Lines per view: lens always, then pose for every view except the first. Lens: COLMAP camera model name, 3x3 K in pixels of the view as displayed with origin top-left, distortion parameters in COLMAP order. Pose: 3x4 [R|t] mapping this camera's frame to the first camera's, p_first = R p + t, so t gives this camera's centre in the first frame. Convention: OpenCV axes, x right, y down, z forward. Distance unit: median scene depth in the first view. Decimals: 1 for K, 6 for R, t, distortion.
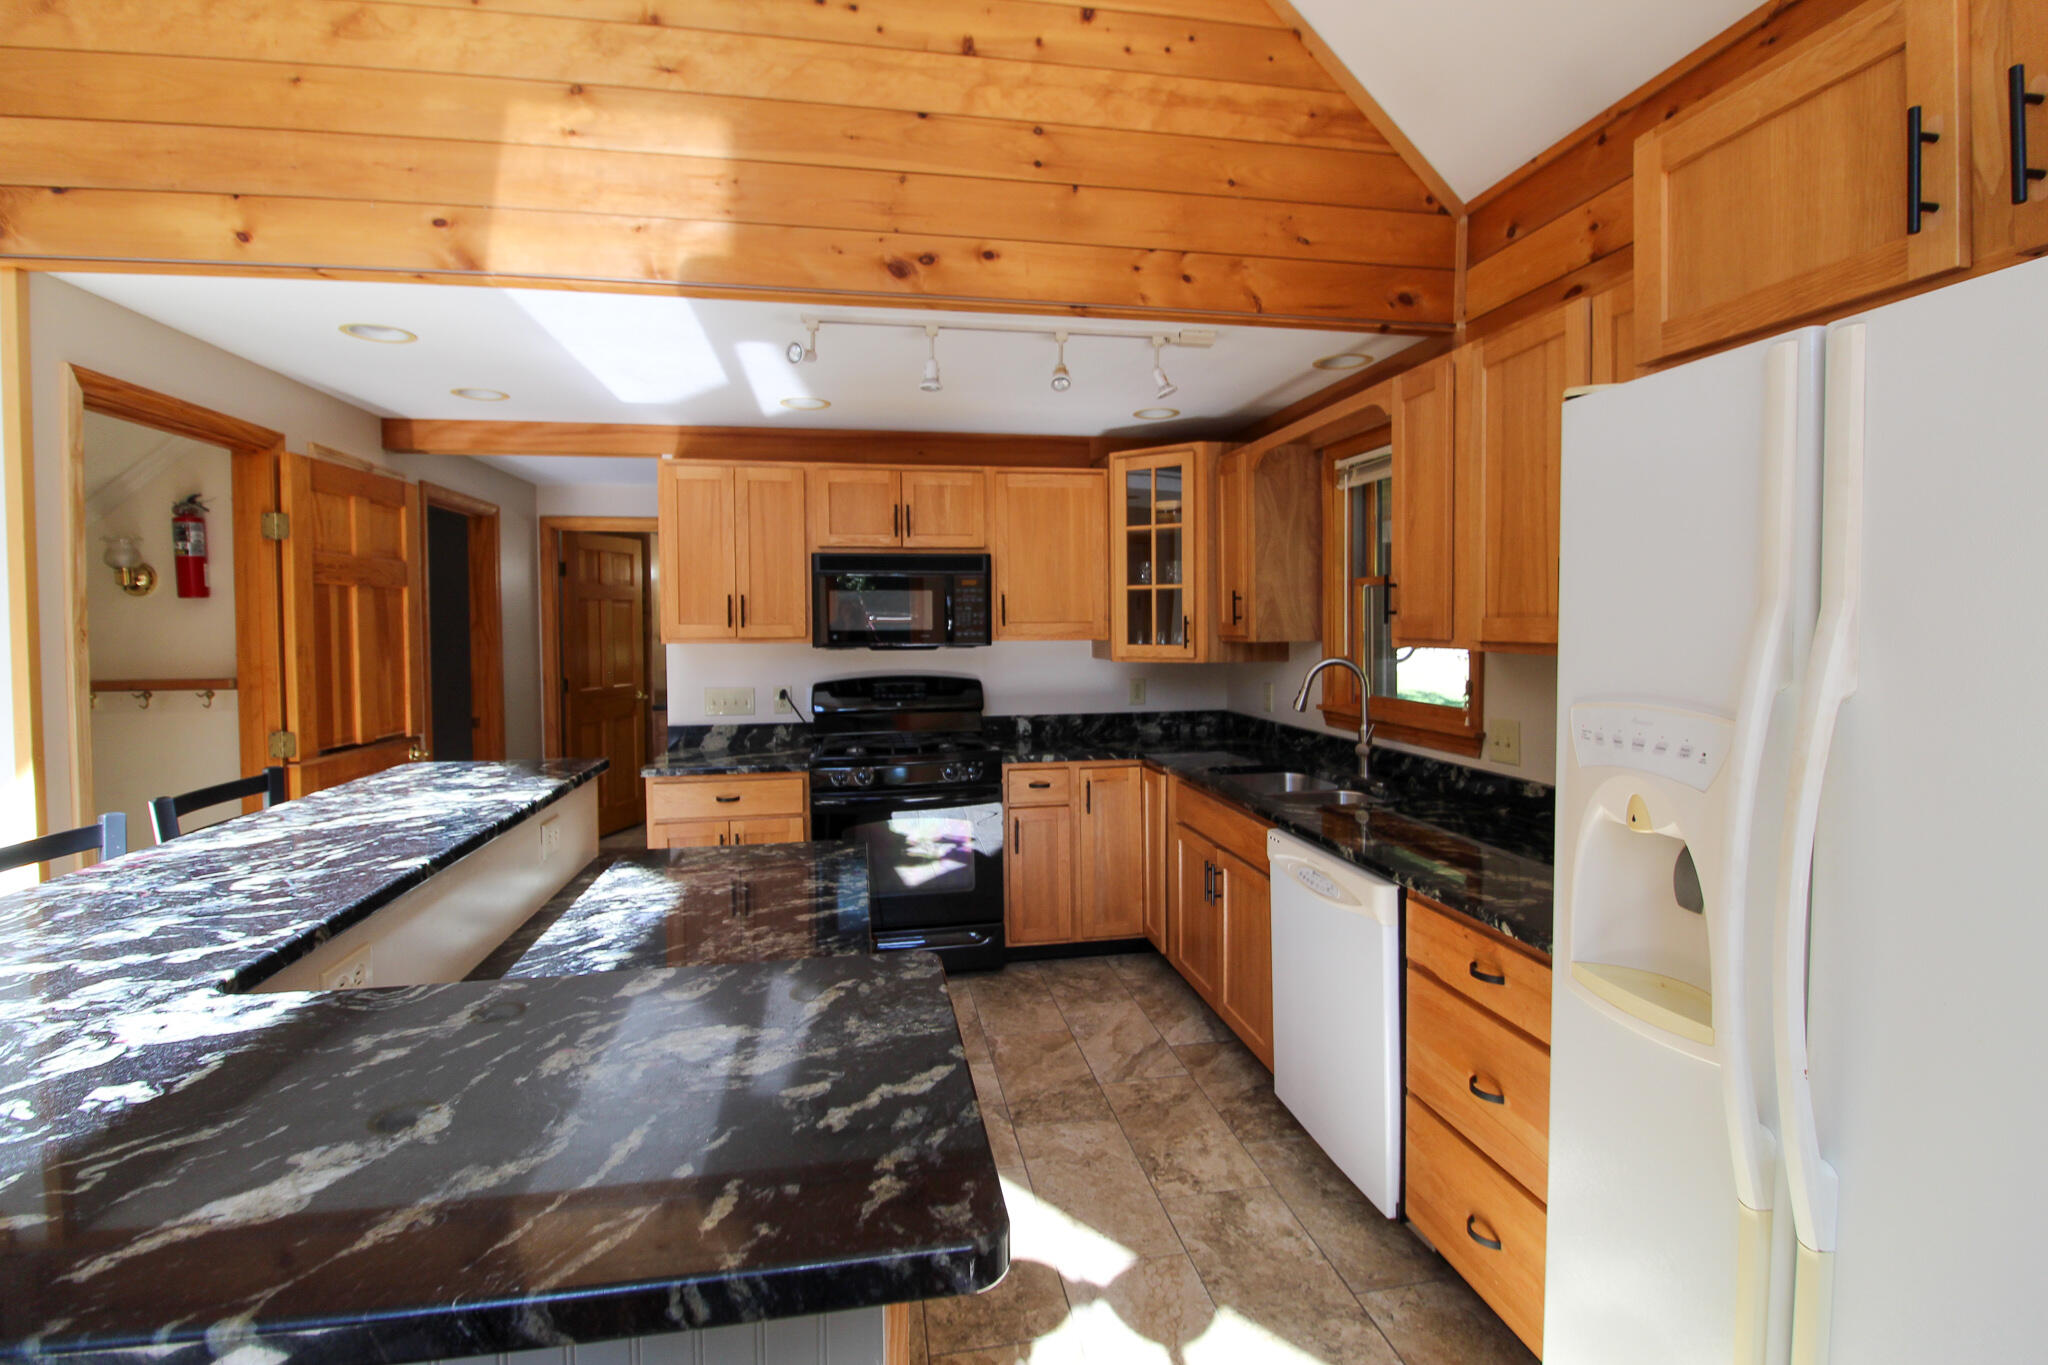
lens RADIAL K [[956.4, 0, 1024.9], [0, 956.4, 663.3], [0, 0, 1]] dist [0.002212, -0.008833]
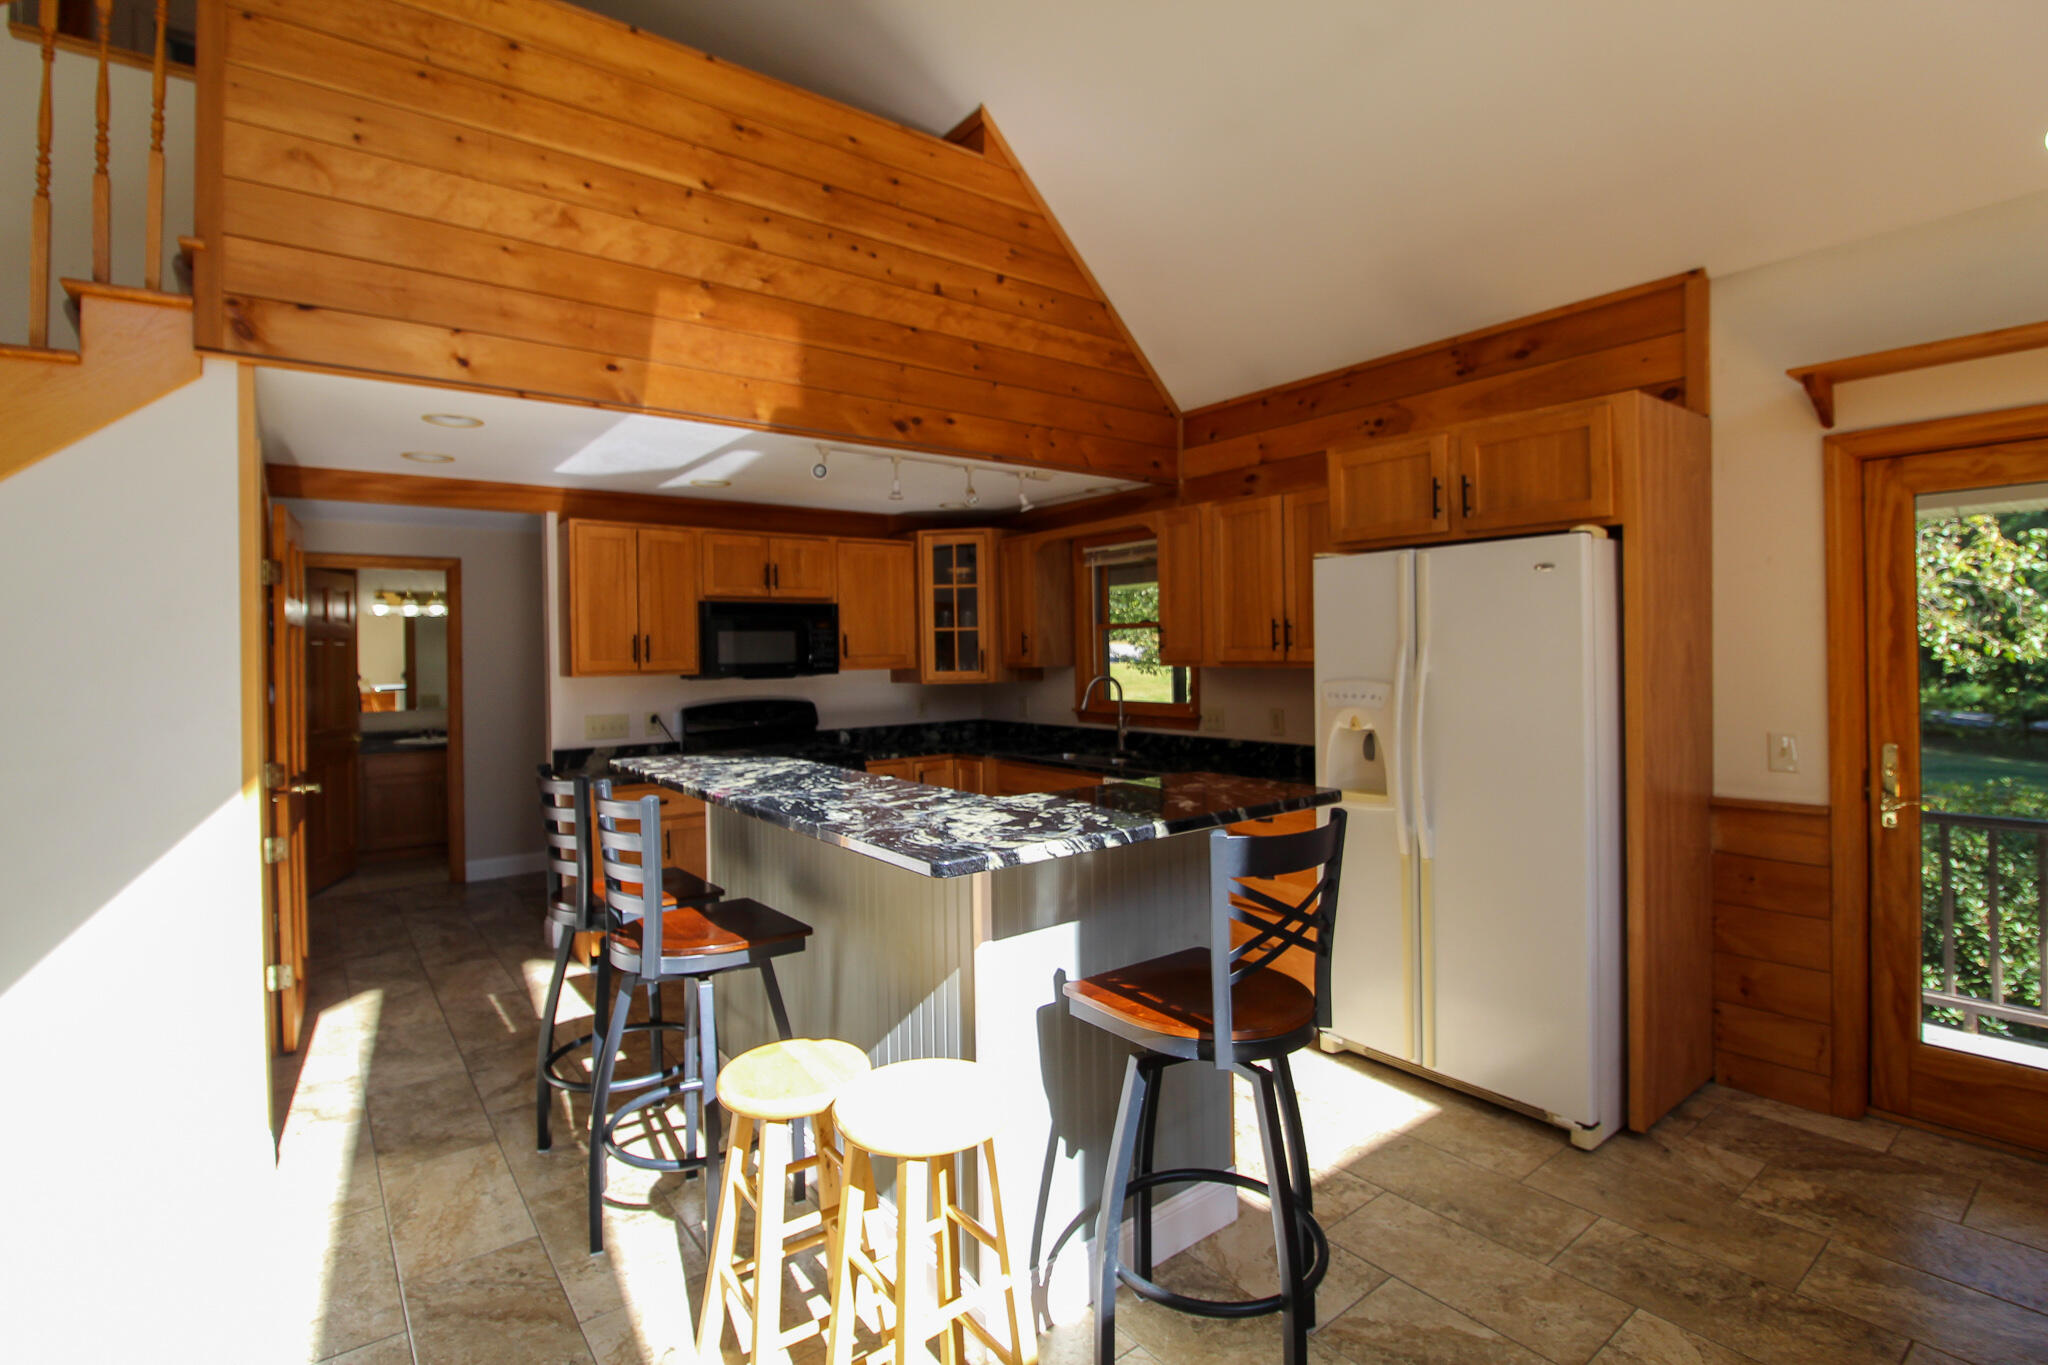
lens RADIAL K [[956.4, 0, 1024.9], [0, 956.4, 663.3], [0, 0, 1]] dist [0.002212, -0.008833]
pose [[0.888023, -0.013531, 0.459601, -0.596180], [0.029756, 0.999163, -0.028077, 0.016390], [-0.458836, 0.038609, 0.887682, -0.395015]]
